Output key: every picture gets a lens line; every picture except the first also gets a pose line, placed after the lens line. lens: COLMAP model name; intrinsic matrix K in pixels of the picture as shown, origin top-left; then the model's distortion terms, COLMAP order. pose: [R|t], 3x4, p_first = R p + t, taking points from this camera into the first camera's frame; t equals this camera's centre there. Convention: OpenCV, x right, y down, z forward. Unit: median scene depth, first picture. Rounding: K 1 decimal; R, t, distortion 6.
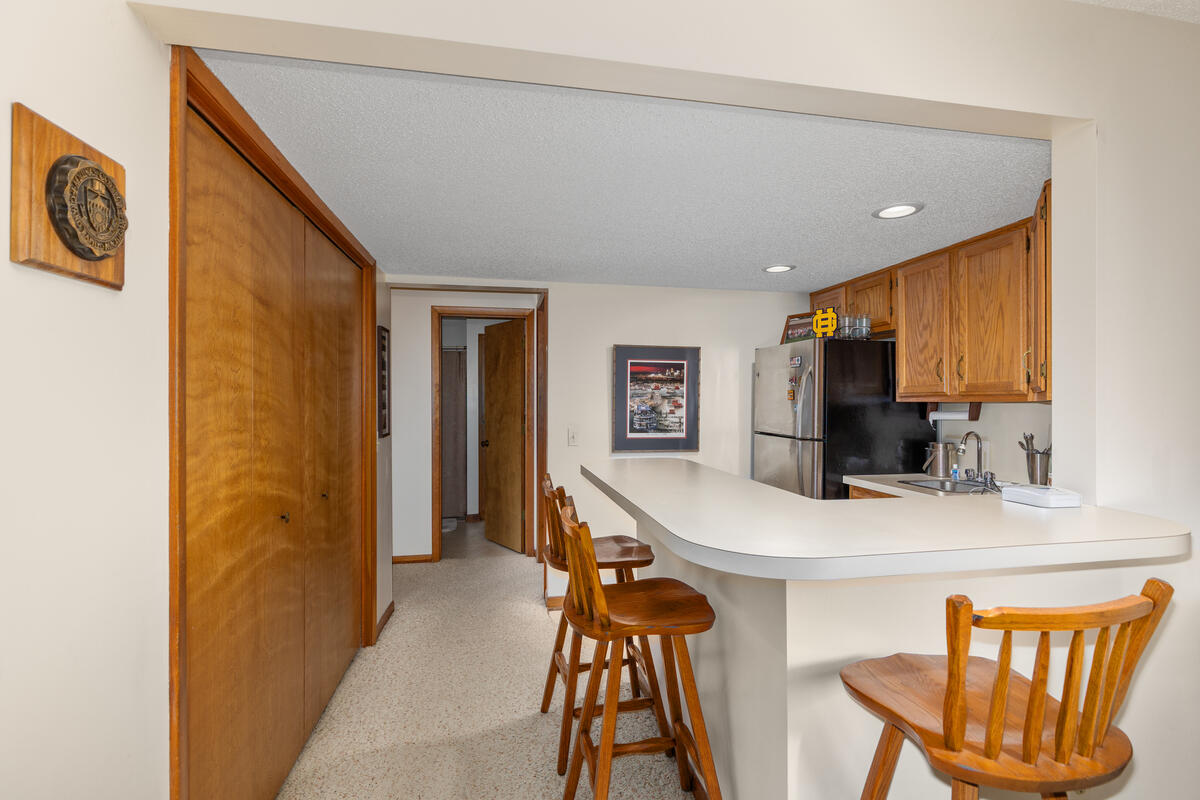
lens RADIAL K [[562.8, 0, 595.5], [0, 562.8, 398.7], [0, 0, 1]] dist [-0.002024, 0.000410]
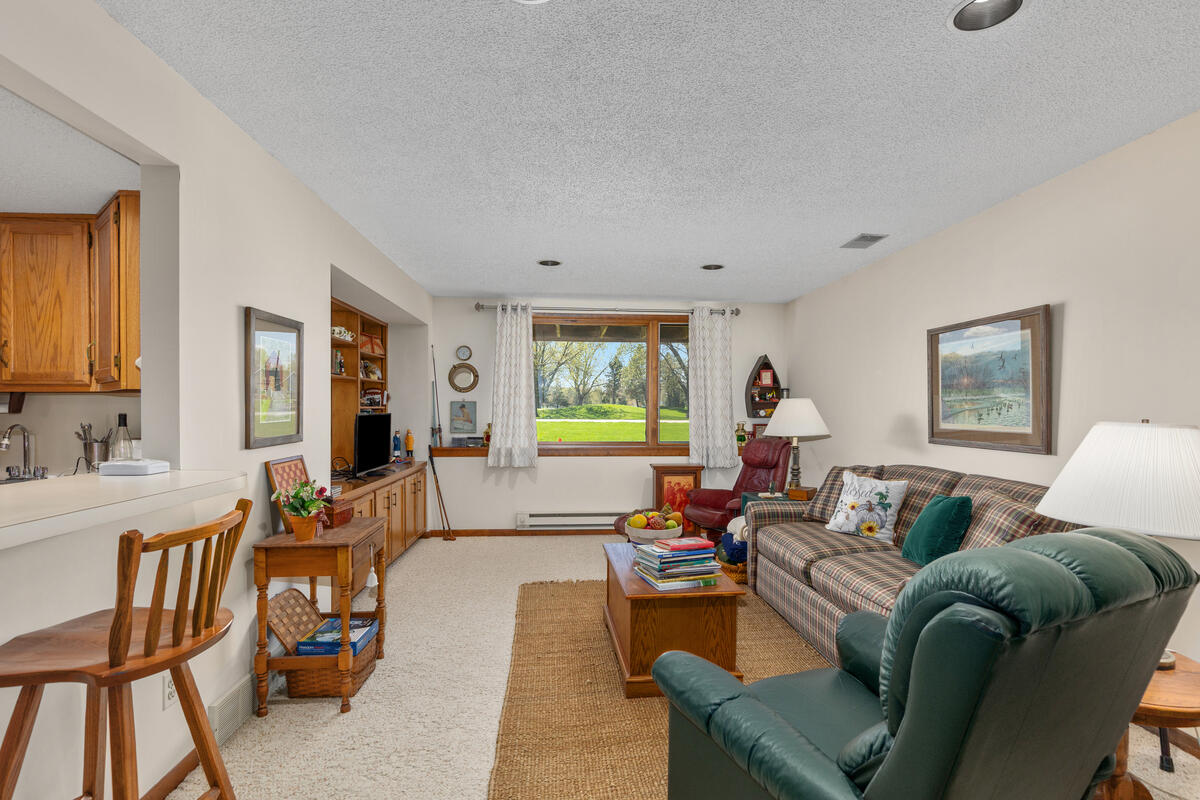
lens RADIAL K [[562.8, 0, 605.9], [0, 562.8, 416.5], [0, 0, 1]] dist [-0.002024, 0.000410]
pose [[0.100423, -0.013816, 0.994849, -0.154349], [-0.008049, 0.999860, 0.014698, 0.025433], [-0.994912, -0.009483, 0.100298, -0.049025]]
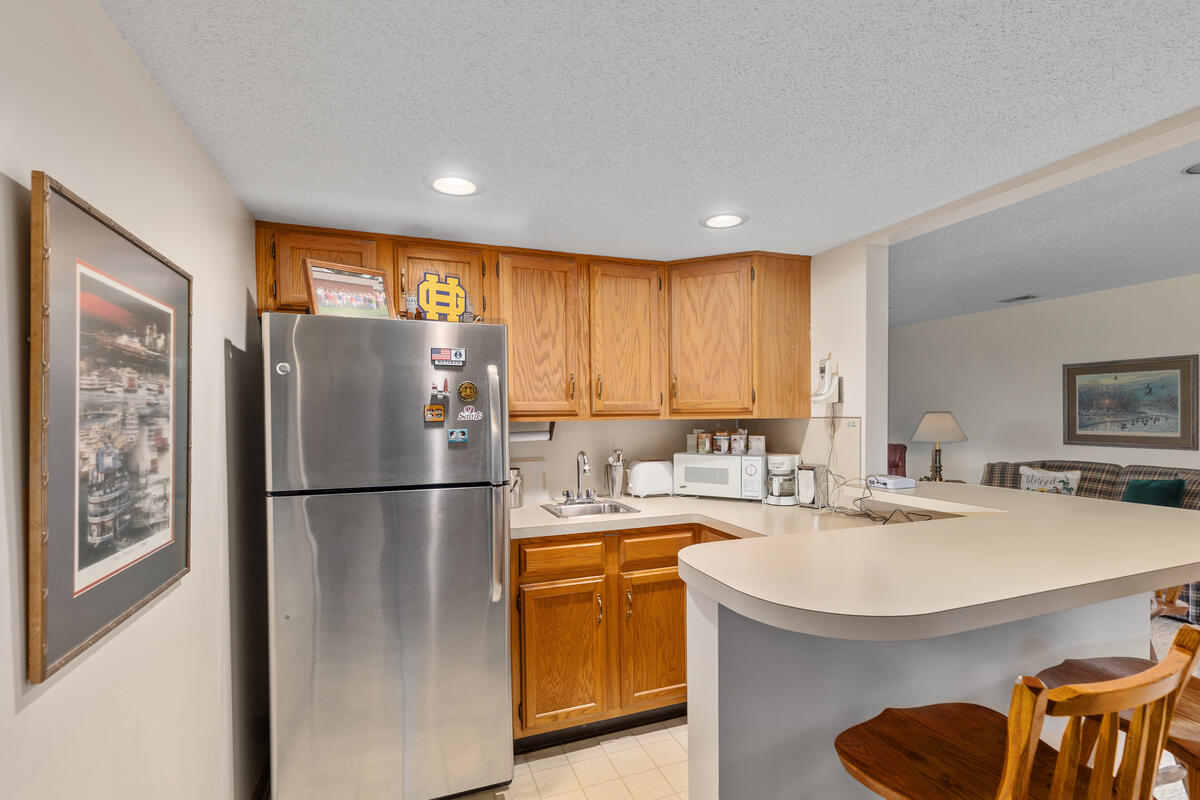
lens RADIAL K [[550.4, 0, 598.9], [0, 550.4, 418.9], [0, 0, 1]] dist [0.001181, 0.000274]
pose [[-0.177695, -0.009256, 0.984042, -0.302320], [0.002578, 0.999948, 0.009871, -0.007336], [-0.984082, 0.004290, -0.177662, 1.216079]]
